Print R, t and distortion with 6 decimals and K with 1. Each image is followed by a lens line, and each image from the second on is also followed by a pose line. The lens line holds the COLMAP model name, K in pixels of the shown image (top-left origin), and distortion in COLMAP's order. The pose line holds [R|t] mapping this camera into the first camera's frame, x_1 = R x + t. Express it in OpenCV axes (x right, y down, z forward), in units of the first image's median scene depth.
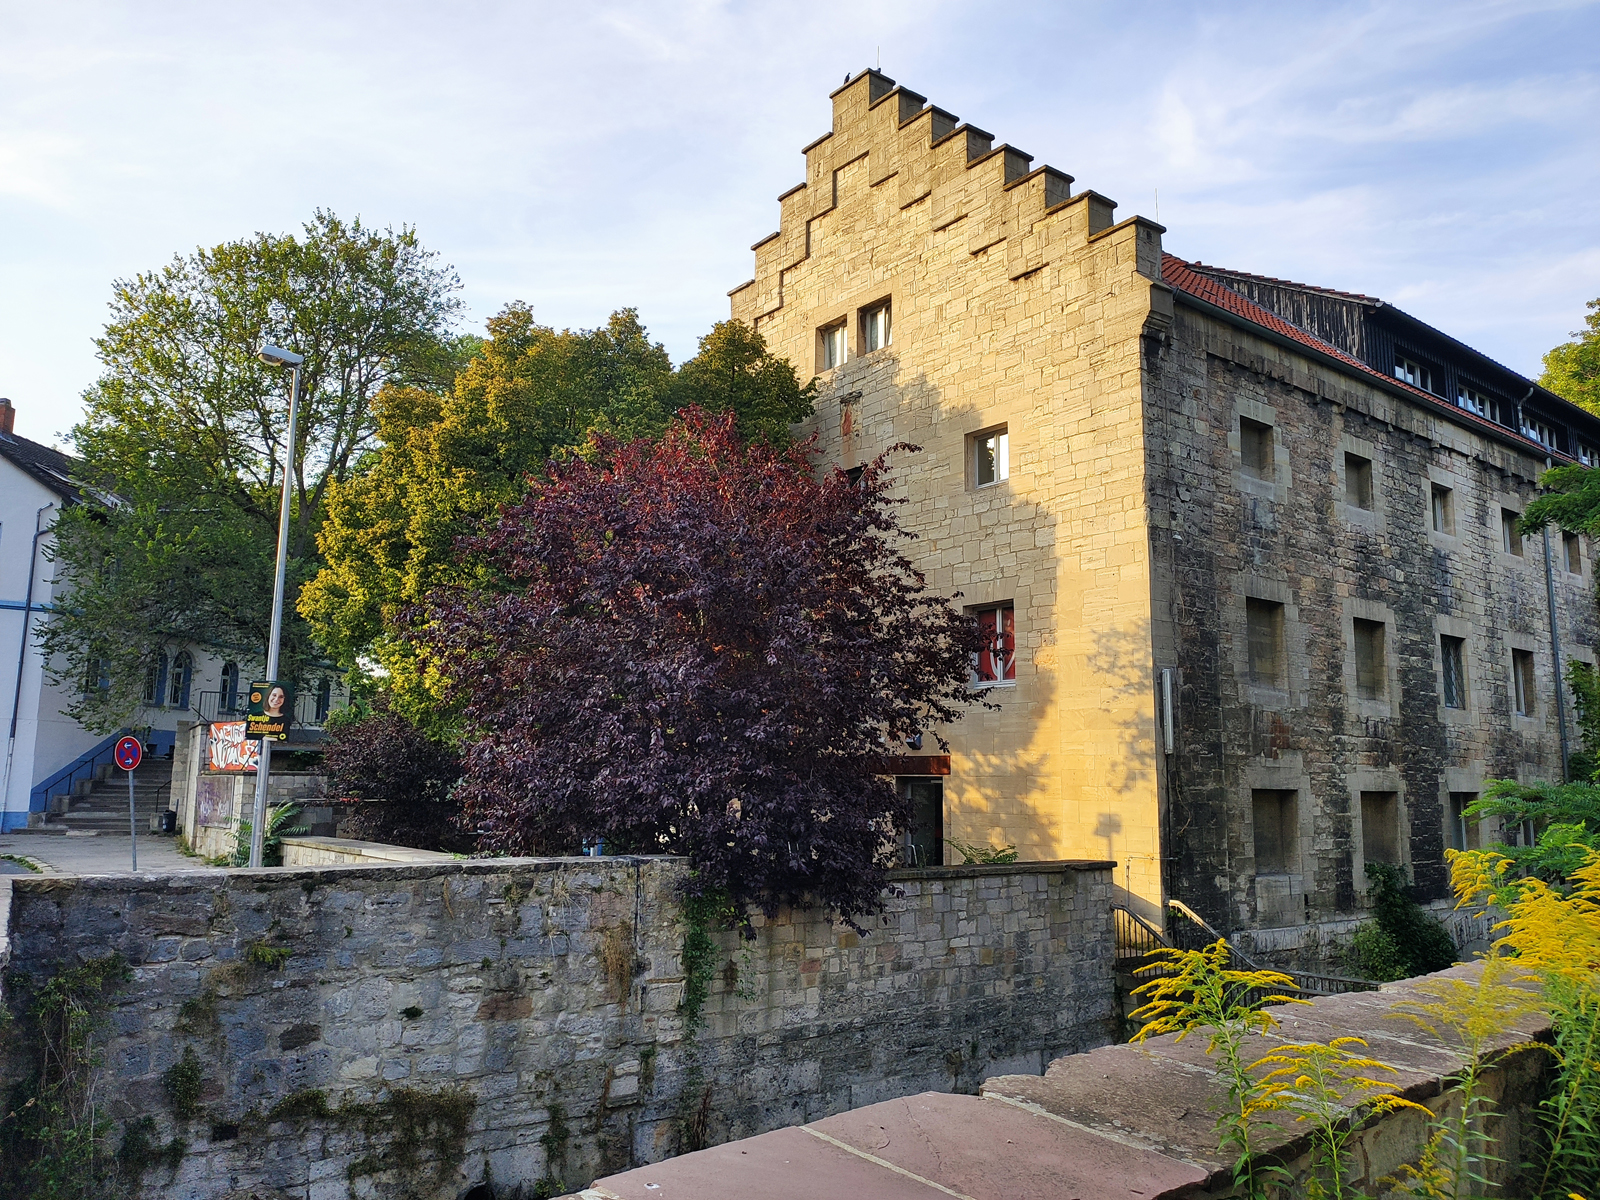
lens RADIAL K [[1196.5, 0, 800.0], [0, 1196.5, 600.0], [0, 0, 1]] dist [0.076928, -0.105788]
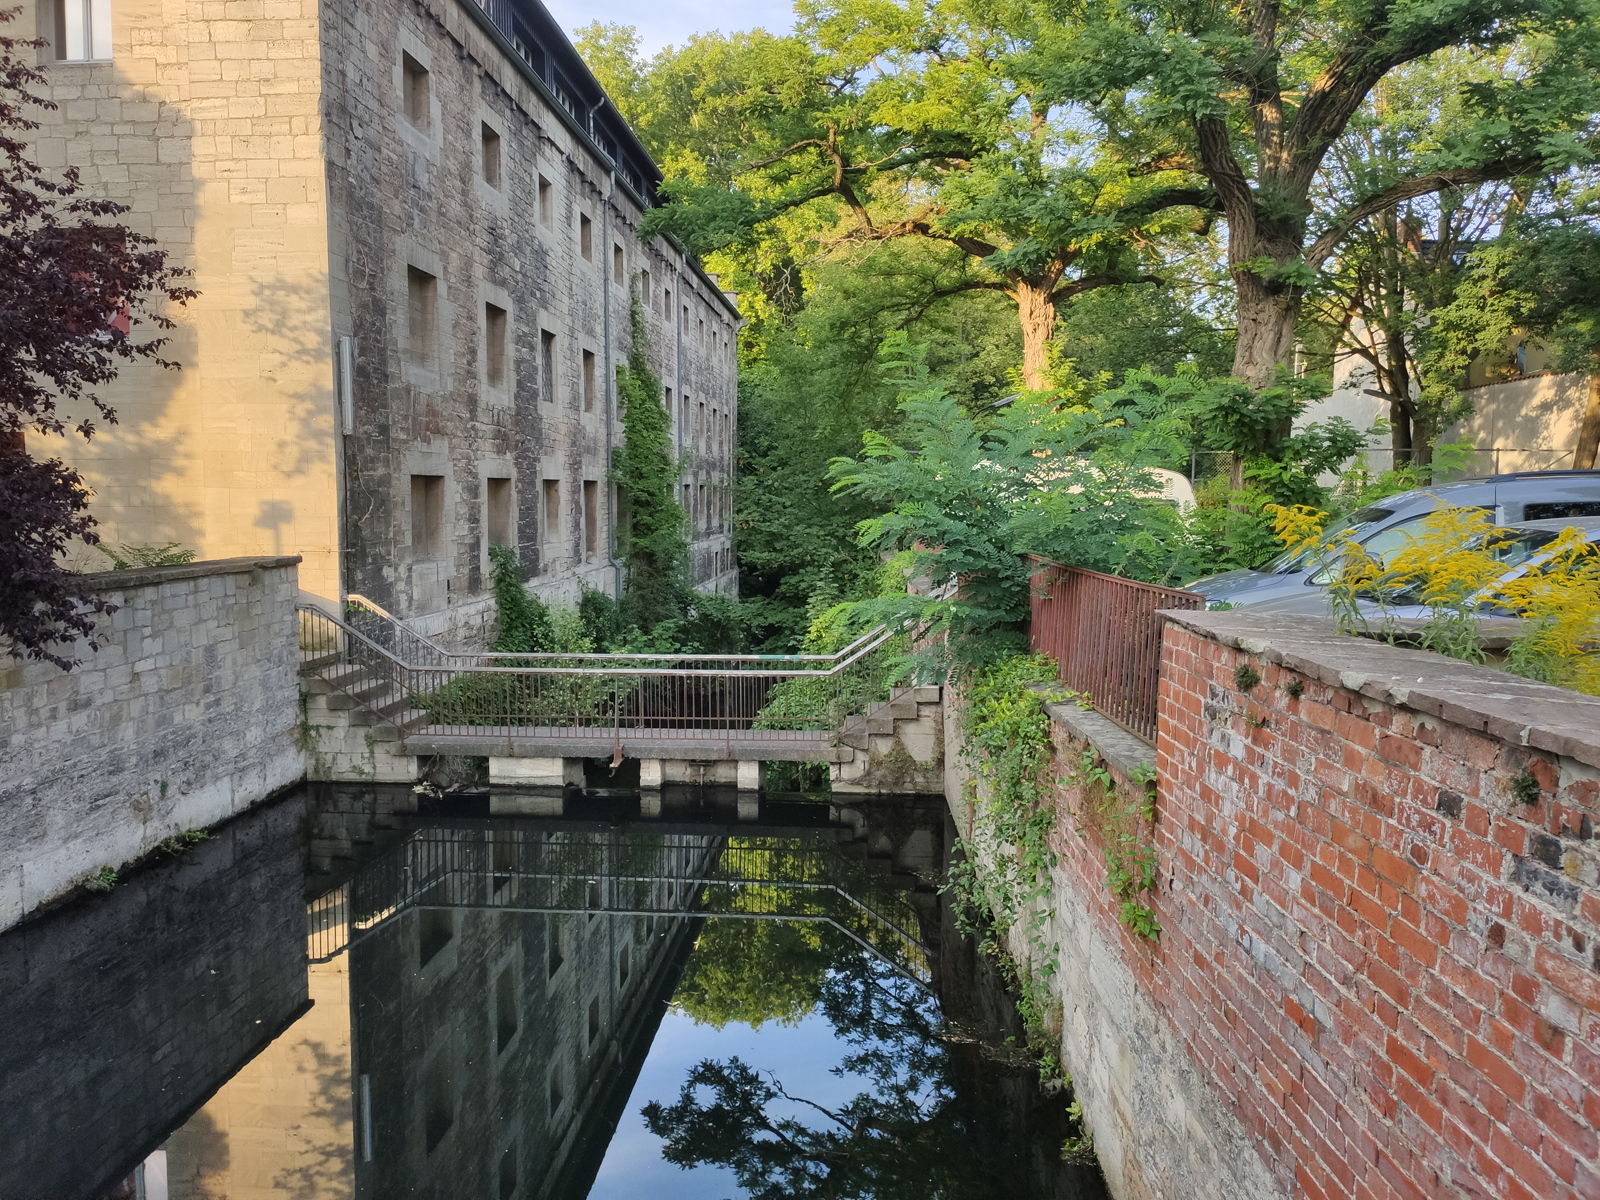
lens RADIAL K [[1195.8, 0, 805.4], [0, 1195.8, 604.0], [0, 0, 1]] dist [0.085713, -0.137313]
pose [[0.677747, -0.076375, 0.731318, -0.112926], [-0.110024, 0.972860, 0.203564, 0.028100], [-0.727017, -0.218428, 0.650950, 0.136697]]
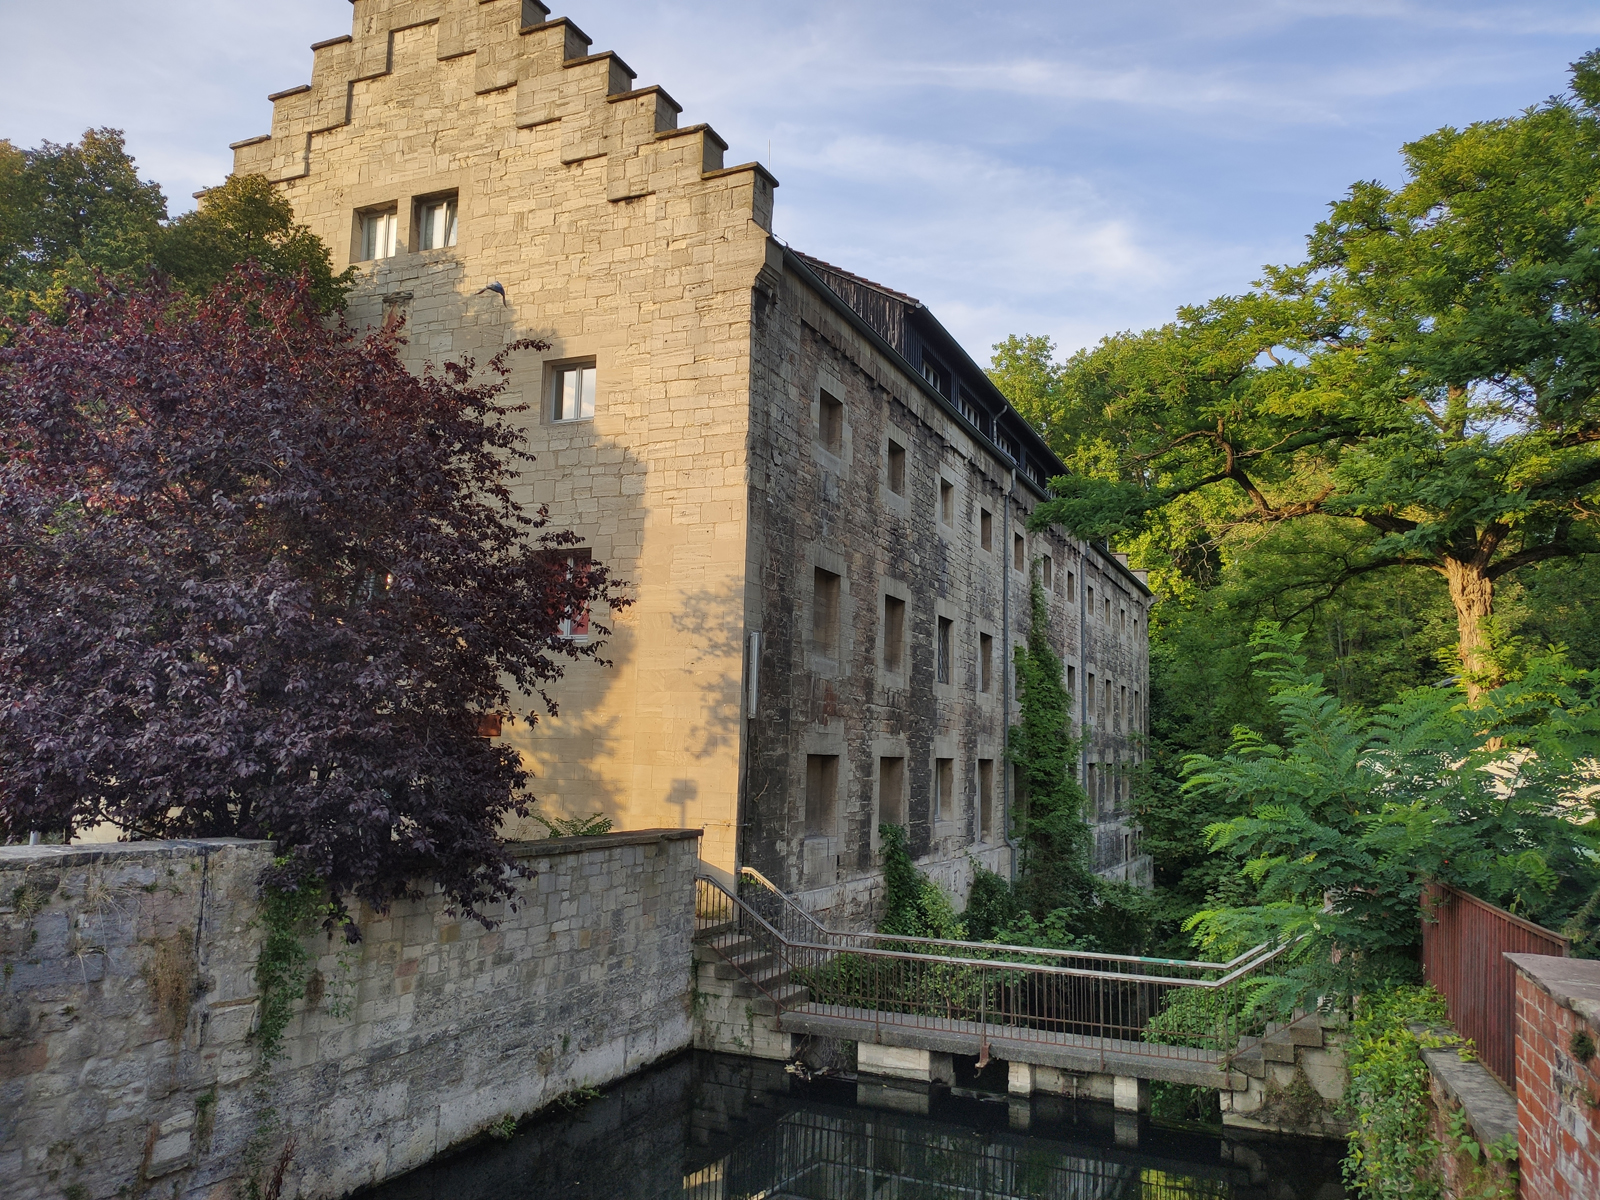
lens RADIAL K [[1196.5, 0, 800.0], [0, 1196.5, 600.0], [0, 0, 1]] dist [0.076928, -0.105788]
pose [[0.887859, 0.071210, 0.454572, -0.098814], [-0.085881, 0.996237, 0.011677, 0.014930], [-0.452030, -0.049406, 0.890633, 0.107062]]
